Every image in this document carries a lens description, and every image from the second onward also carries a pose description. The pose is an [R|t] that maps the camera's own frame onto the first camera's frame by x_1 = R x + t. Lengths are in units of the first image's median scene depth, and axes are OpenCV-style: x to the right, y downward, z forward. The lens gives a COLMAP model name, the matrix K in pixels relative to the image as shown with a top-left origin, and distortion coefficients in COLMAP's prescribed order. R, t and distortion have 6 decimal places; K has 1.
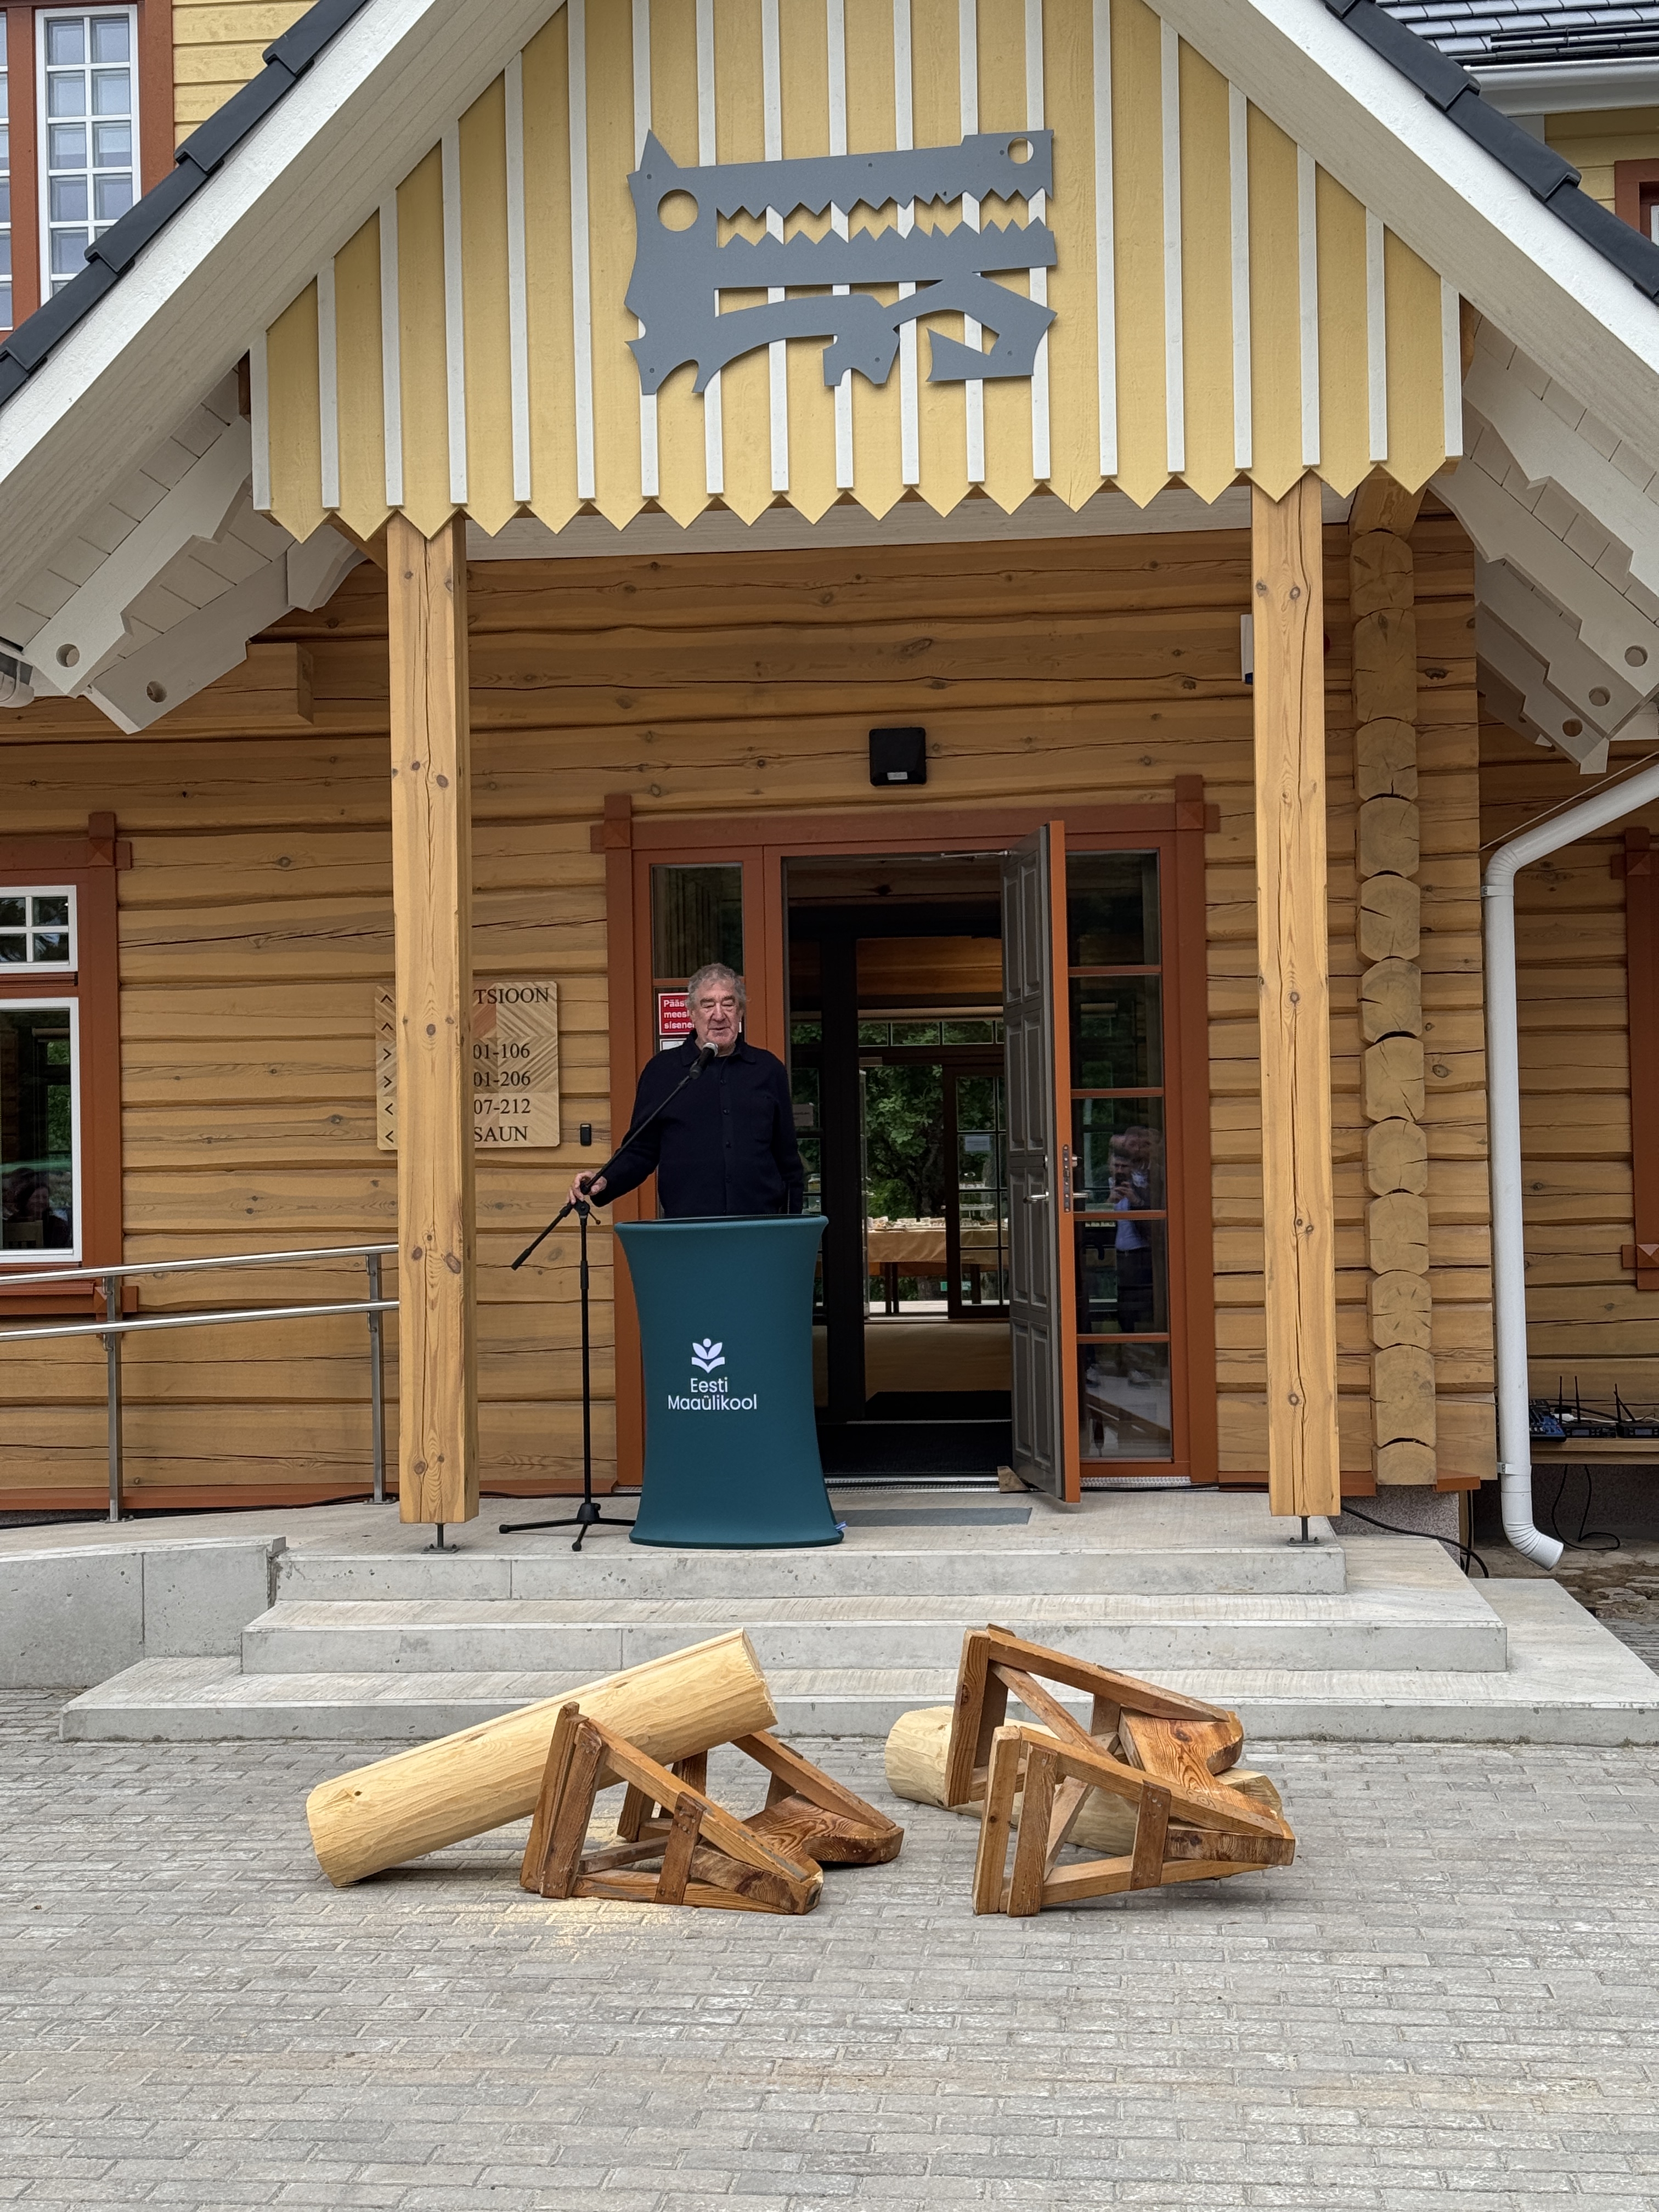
lens RADIAL K [[3069.8, 0, 829.5], [0, 3069.8, 1106.0], [0, 0, 1]] dist [0.134040, -0.063744]
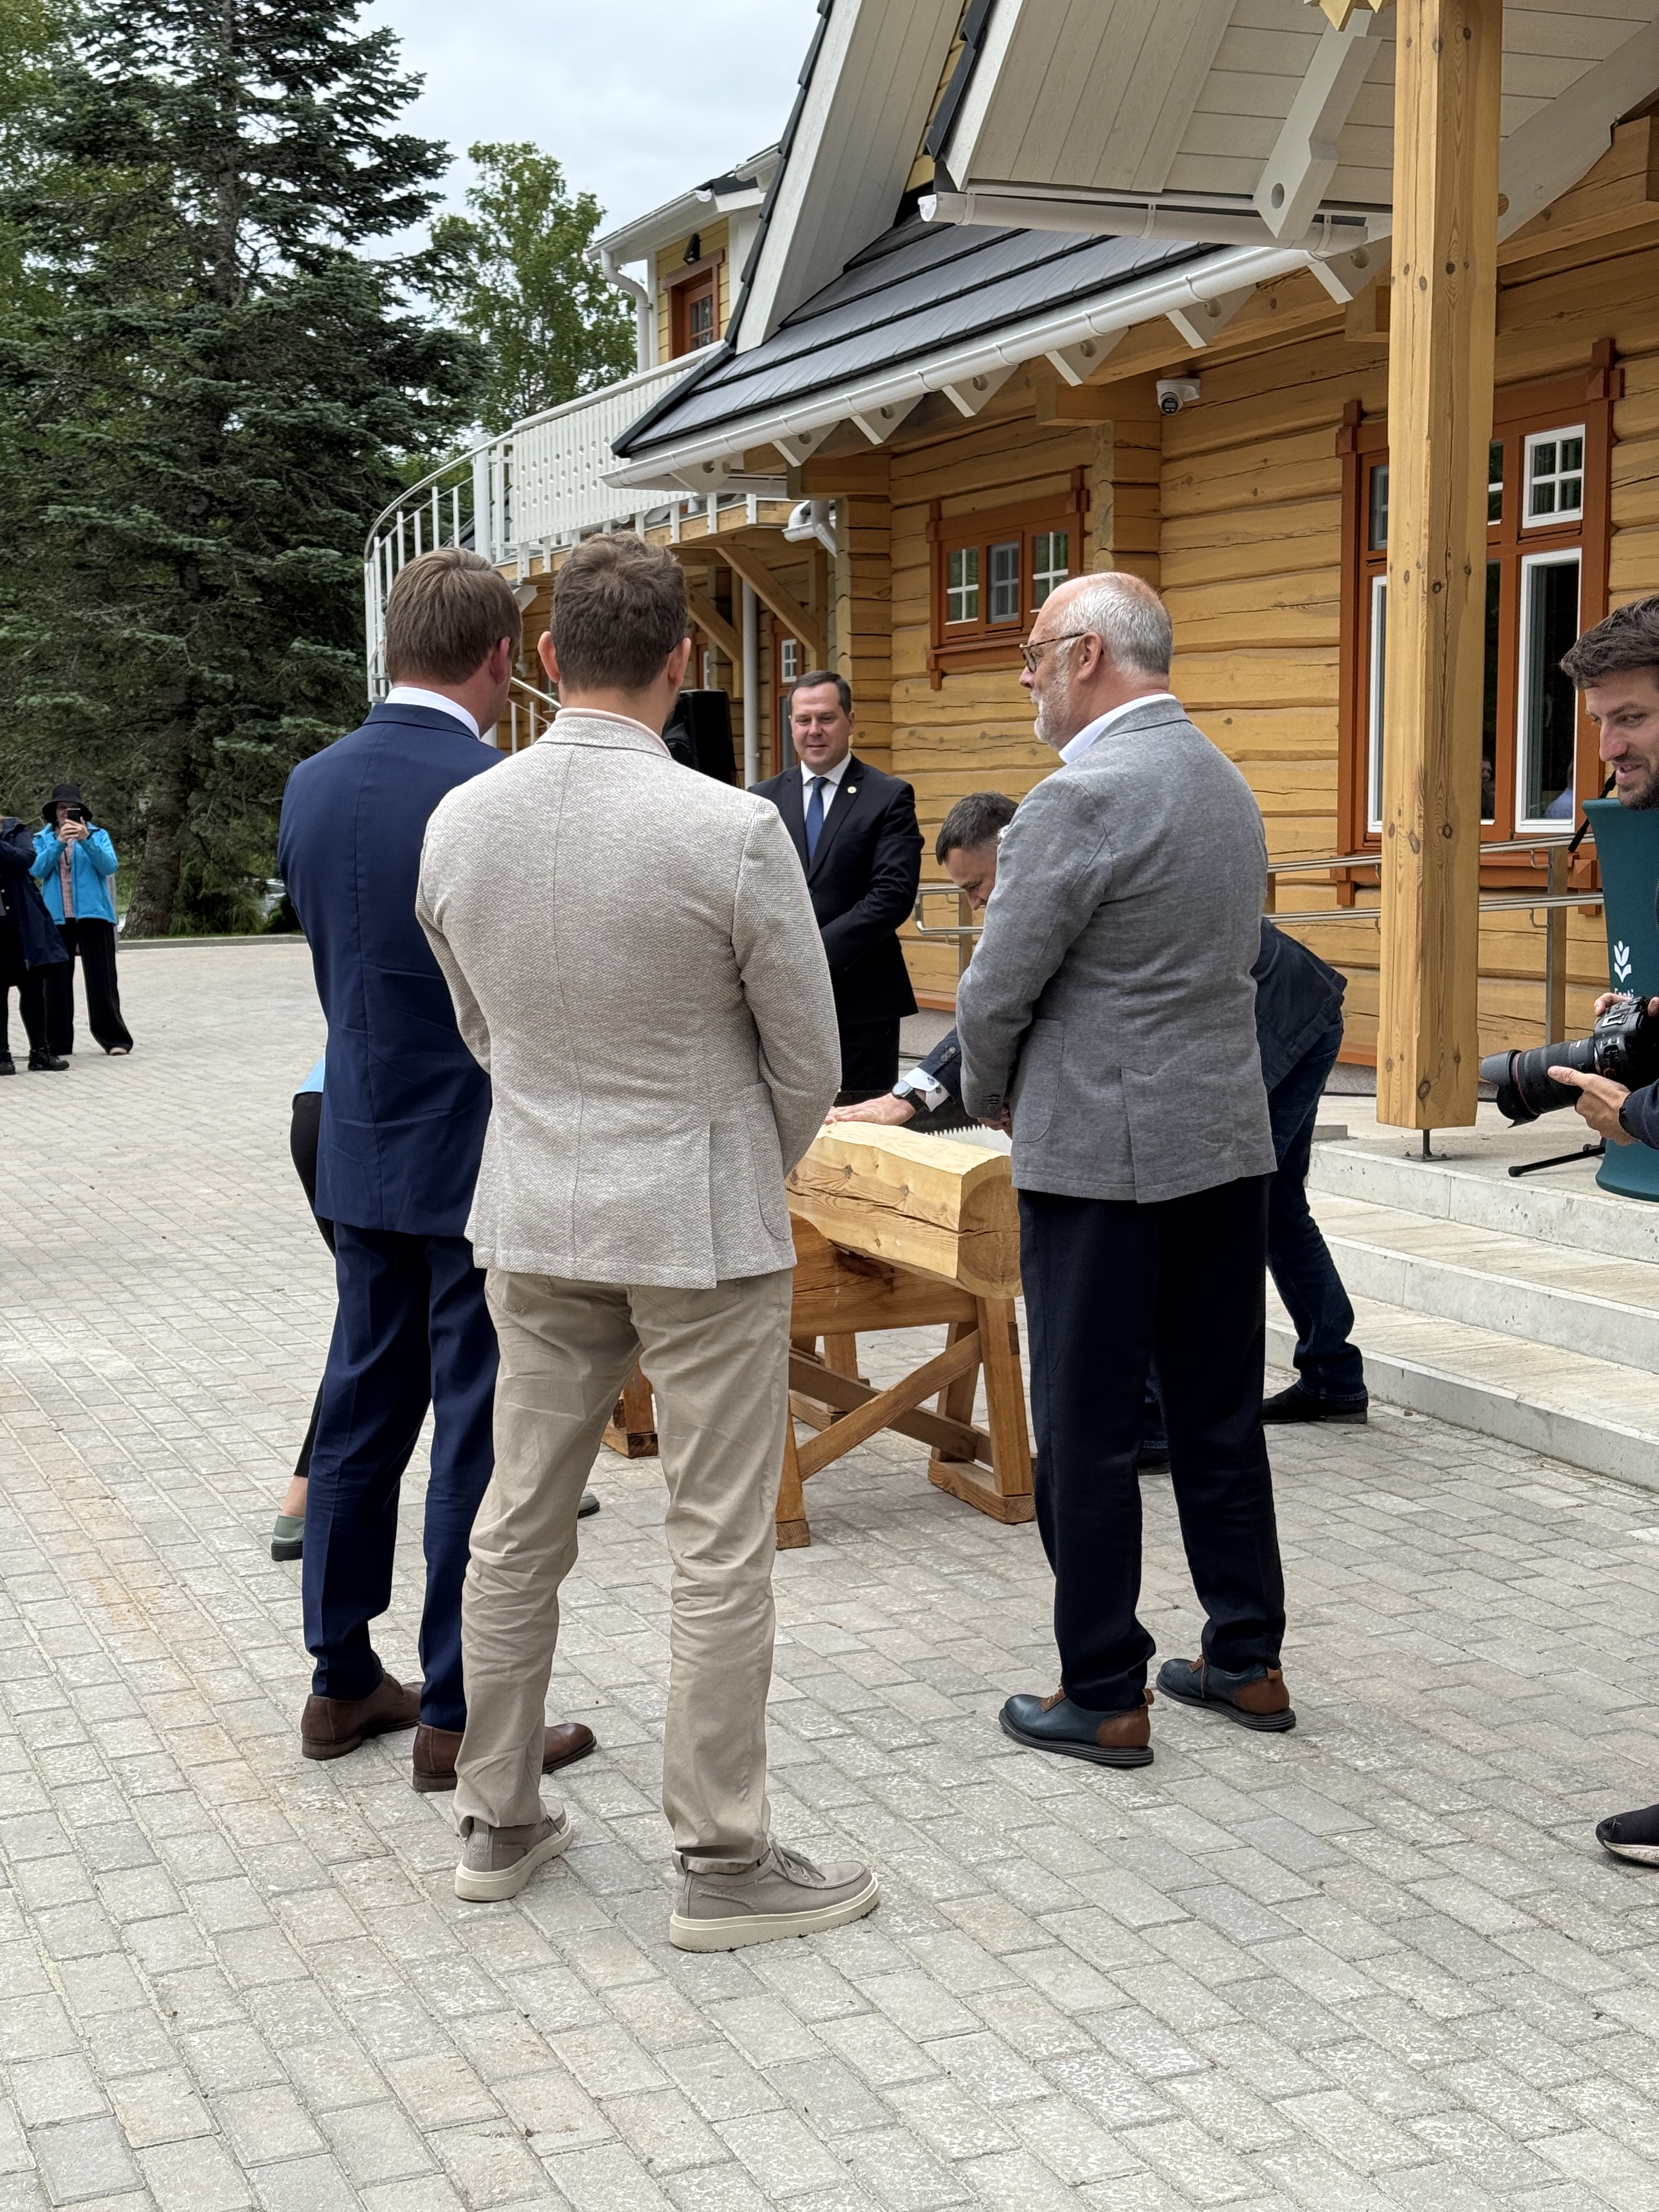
lens RADIAL K [[3062.9, 0, 825.1], [0, 3062.9, 1293.0], [0, 0, 1]] dist [-0.009426, -0.019908]
pose [[0.470030, 0.148235, -0.870114, 0.491920], [0.032306, 0.982247, 0.184790, 0.008090], [0.882059, -0.114967, 0.456897, 0.353627]]
